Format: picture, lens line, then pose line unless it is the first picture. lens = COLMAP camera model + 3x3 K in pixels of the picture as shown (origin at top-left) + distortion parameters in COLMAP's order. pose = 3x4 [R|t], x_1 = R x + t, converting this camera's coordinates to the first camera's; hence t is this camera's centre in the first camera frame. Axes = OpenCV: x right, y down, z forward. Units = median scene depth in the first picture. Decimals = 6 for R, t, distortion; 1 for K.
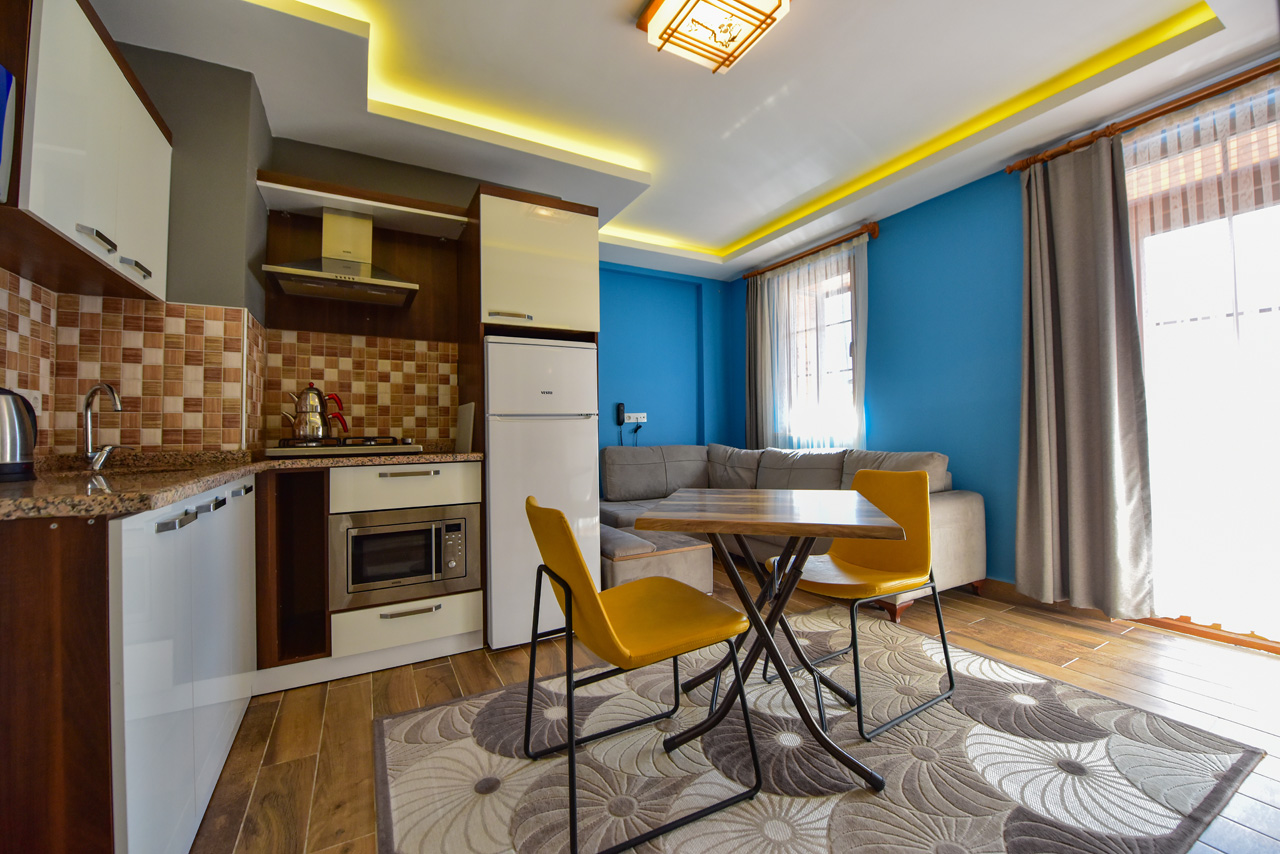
lens RADIAL K [[504.2, 0, 638.4], [0, 504.2, 418.0], [0, 0, 1]] dist [-0.019702, -0.001954]
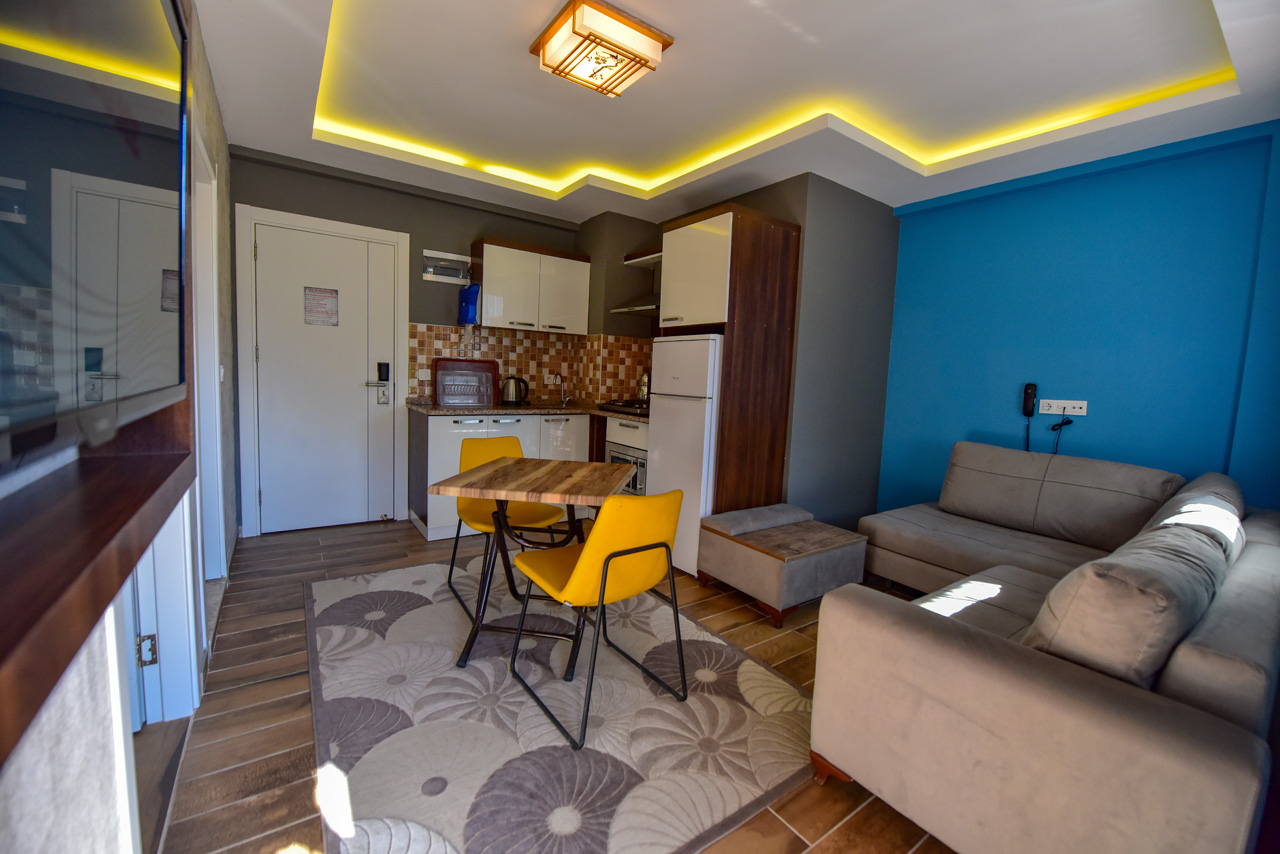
lens RADIAL K [[504.2, 0, 638.4], [0, 504.2, 418.0], [0, 0, 1]] dist [-0.019702, -0.001954]
pose [[0.120066, 0.105253, -0.987171, 1.301970], [-0.021195, 0.994409, 0.103447, -0.096192], [0.992540, 0.008503, 0.121626, 0.902725]]
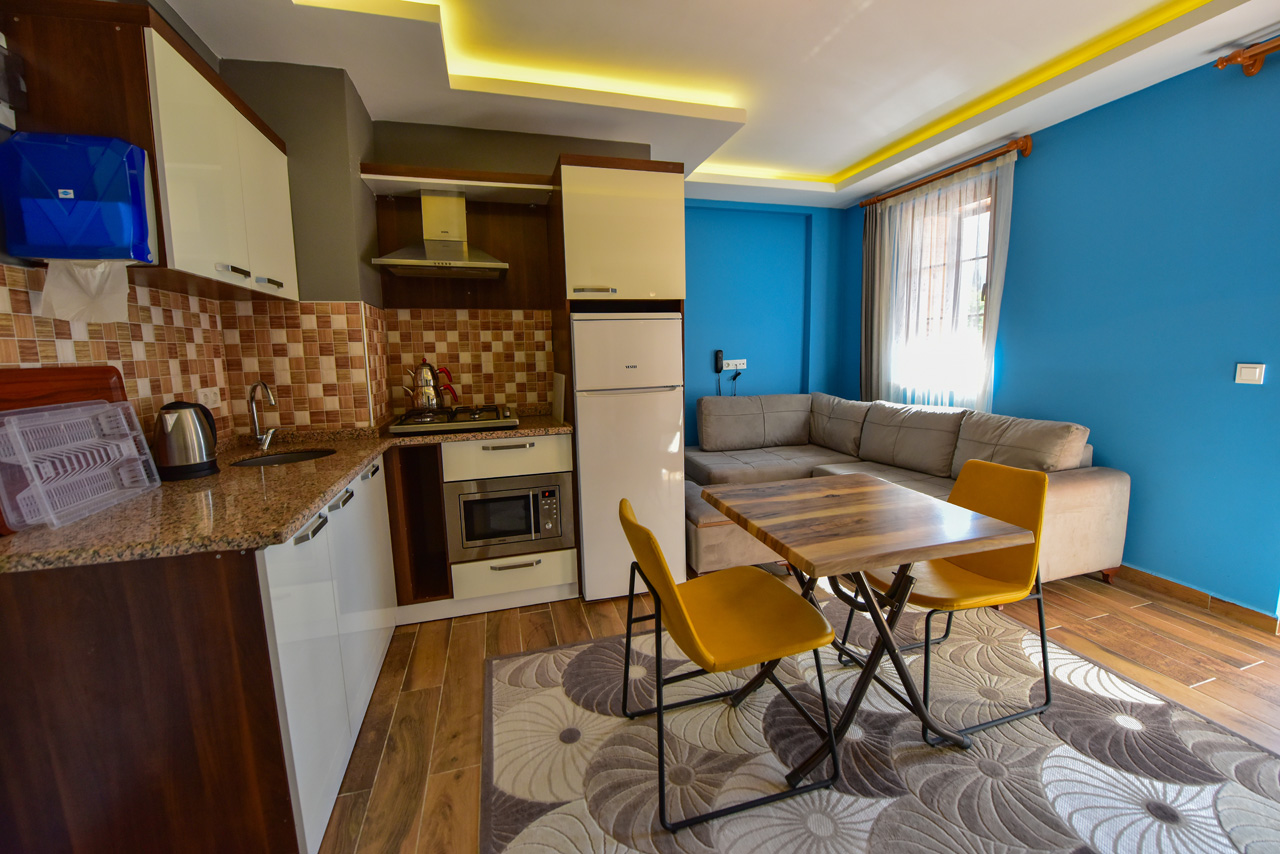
lens RADIAL K [[504.9, 0, 639.8], [0, 504.9, 417.9], [0, 0, 1]] dist [-0.021616, -0.000719]
pose [[0.975618, 0.020323, -0.218533, 0.070919], [0.015023, 0.987185, 0.158872, -0.132342], [0.218961, -0.158281, 0.962810, 0.011419]]
